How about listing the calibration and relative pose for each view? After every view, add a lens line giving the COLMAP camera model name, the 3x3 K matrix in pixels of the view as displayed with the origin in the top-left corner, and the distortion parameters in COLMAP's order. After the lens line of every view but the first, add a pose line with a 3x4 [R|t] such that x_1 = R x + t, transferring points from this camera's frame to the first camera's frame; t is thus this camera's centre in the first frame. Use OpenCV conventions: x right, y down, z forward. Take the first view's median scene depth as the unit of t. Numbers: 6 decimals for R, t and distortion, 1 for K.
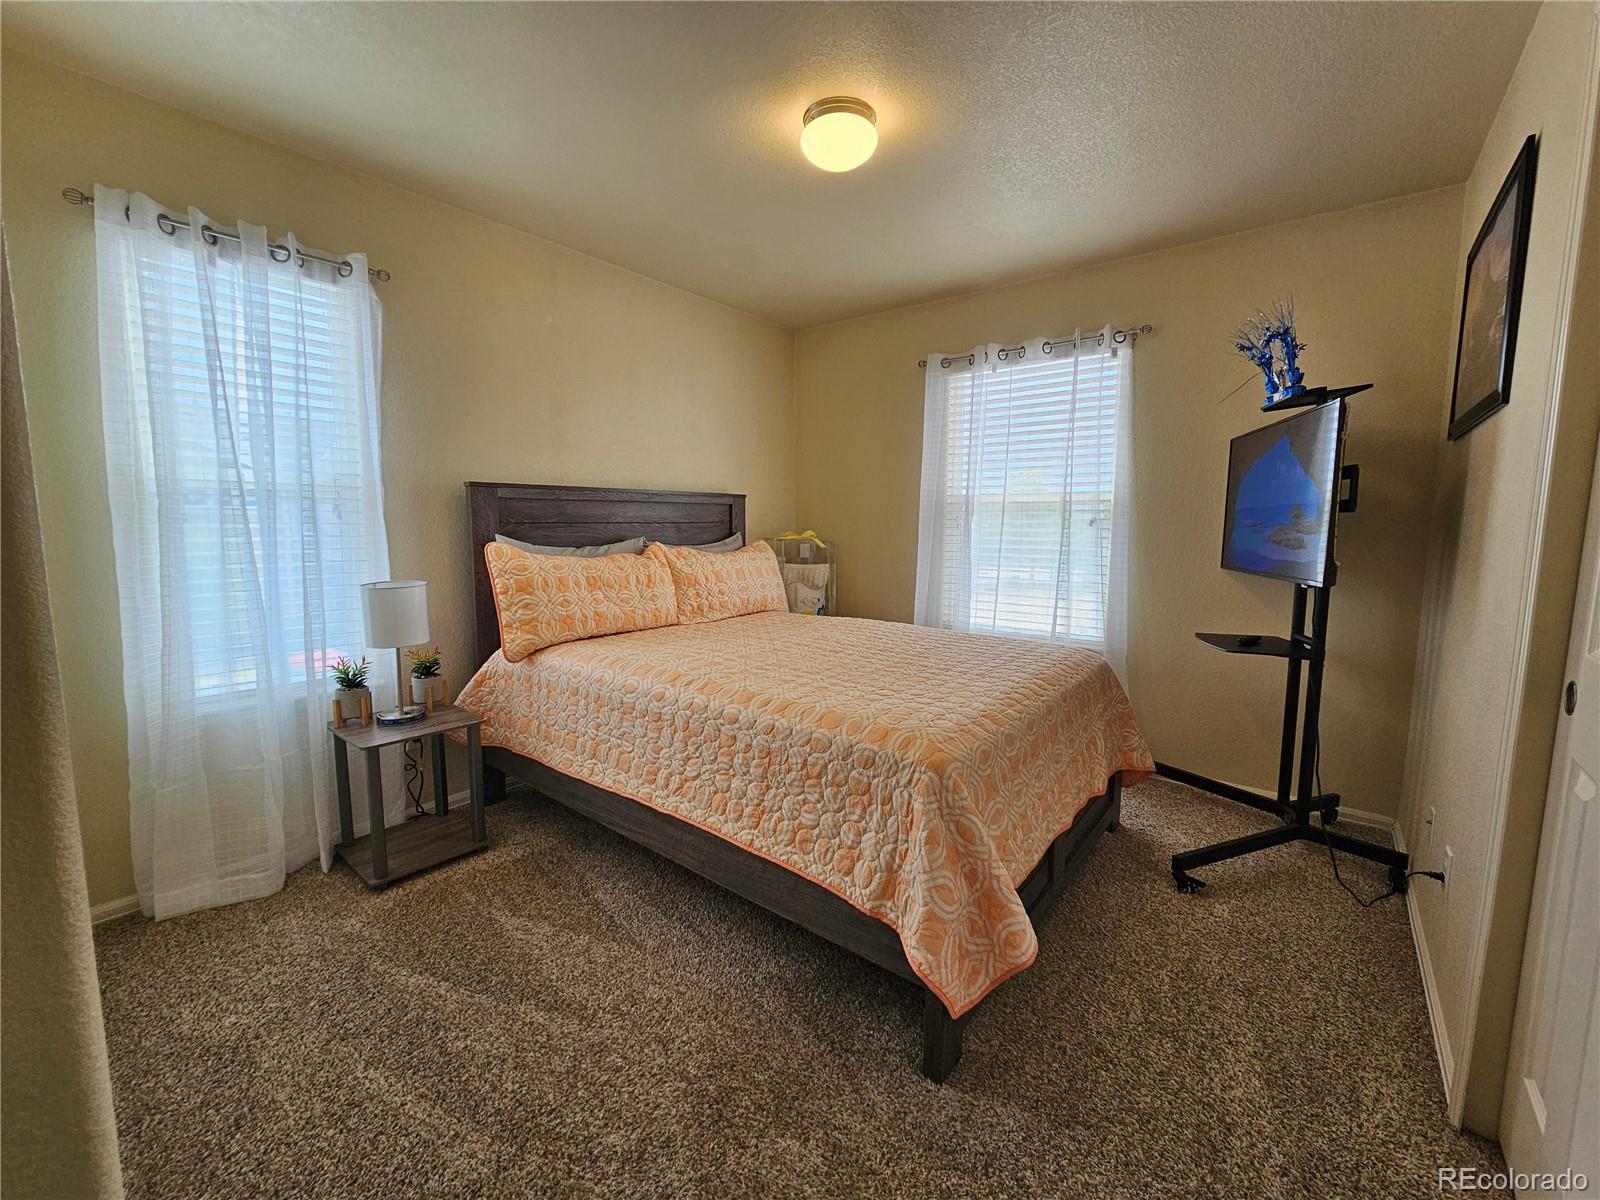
lens RADIAL K [[654.0, 0, 798.9], [0, 654.0, 595.0], [0, 0, 1]] dist [-0.002005, -0.000108]
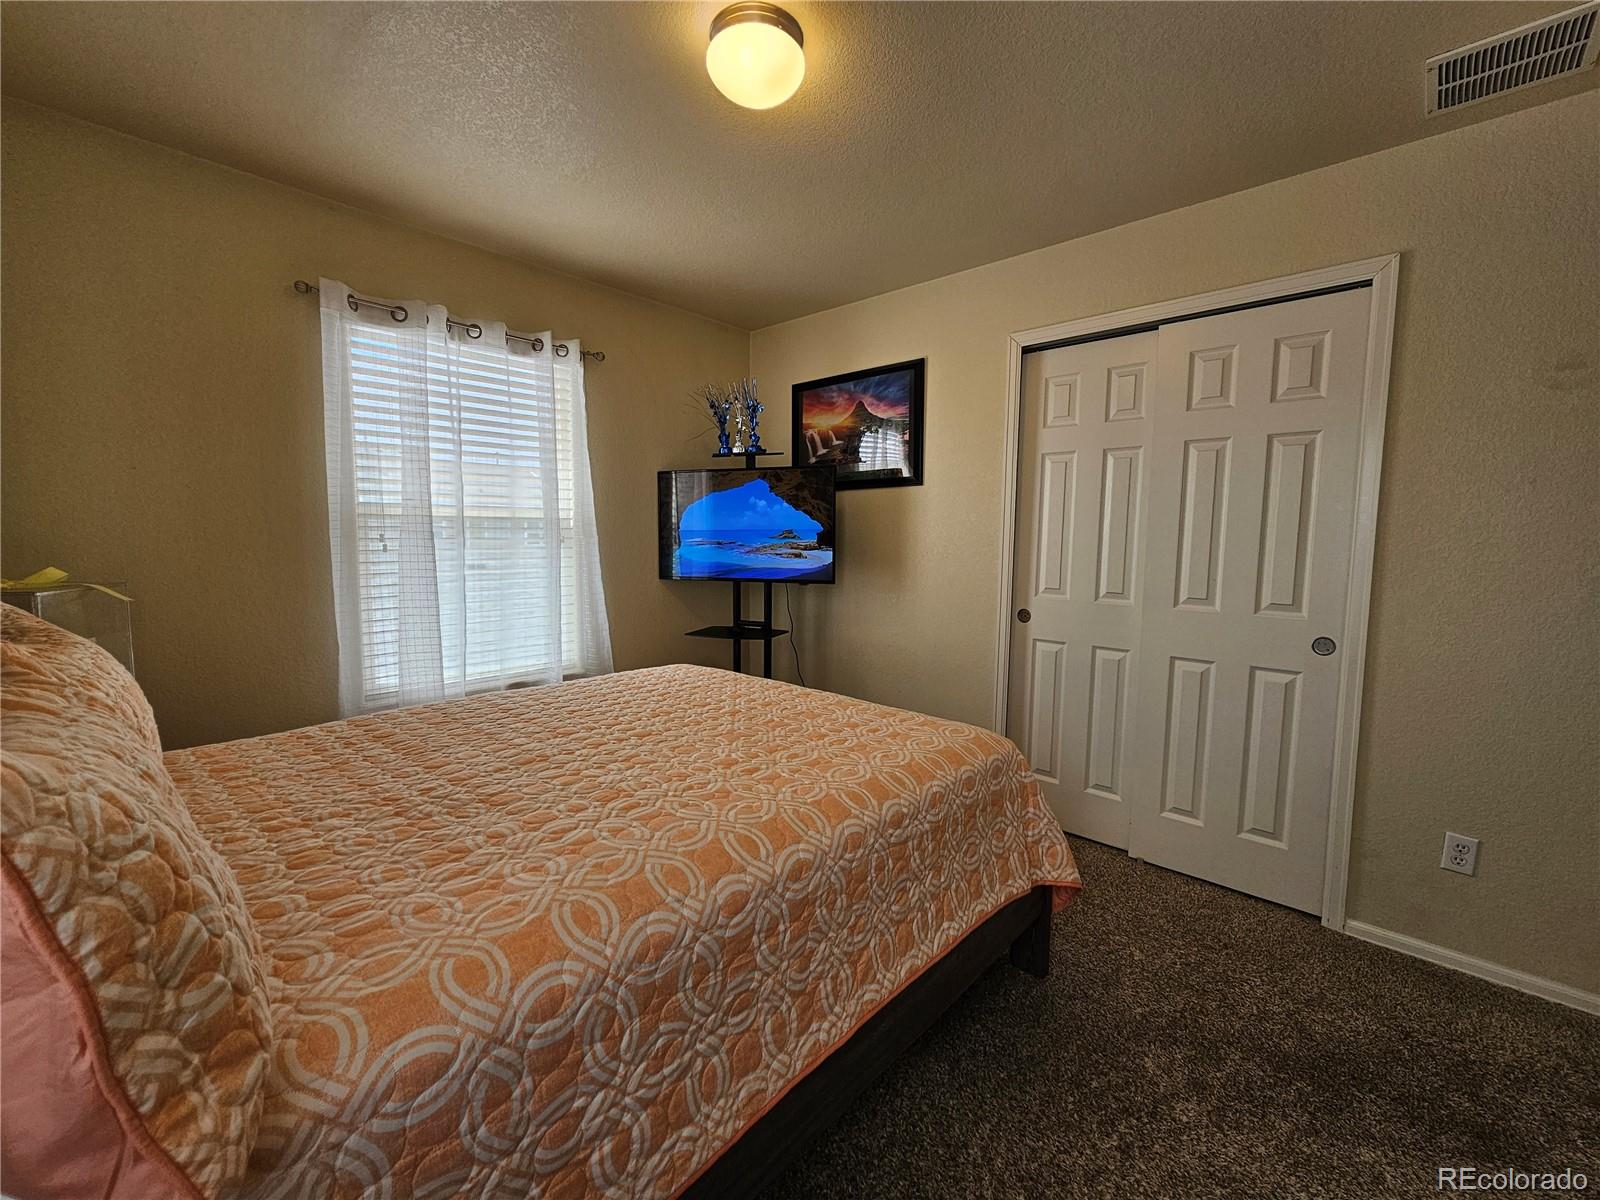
lens RADIAL K [[654.0, 0, 798.4], [0, 654.0, 597.9], [0, 0, 1]] dist [-0.002005, -0.000108]
pose [[0.080027, -0.100016, 0.991762, -0.456548], [0.109244, 0.989840, 0.091007, -0.077554], [-0.990788, 0.101061, 0.090141, 0.565344]]
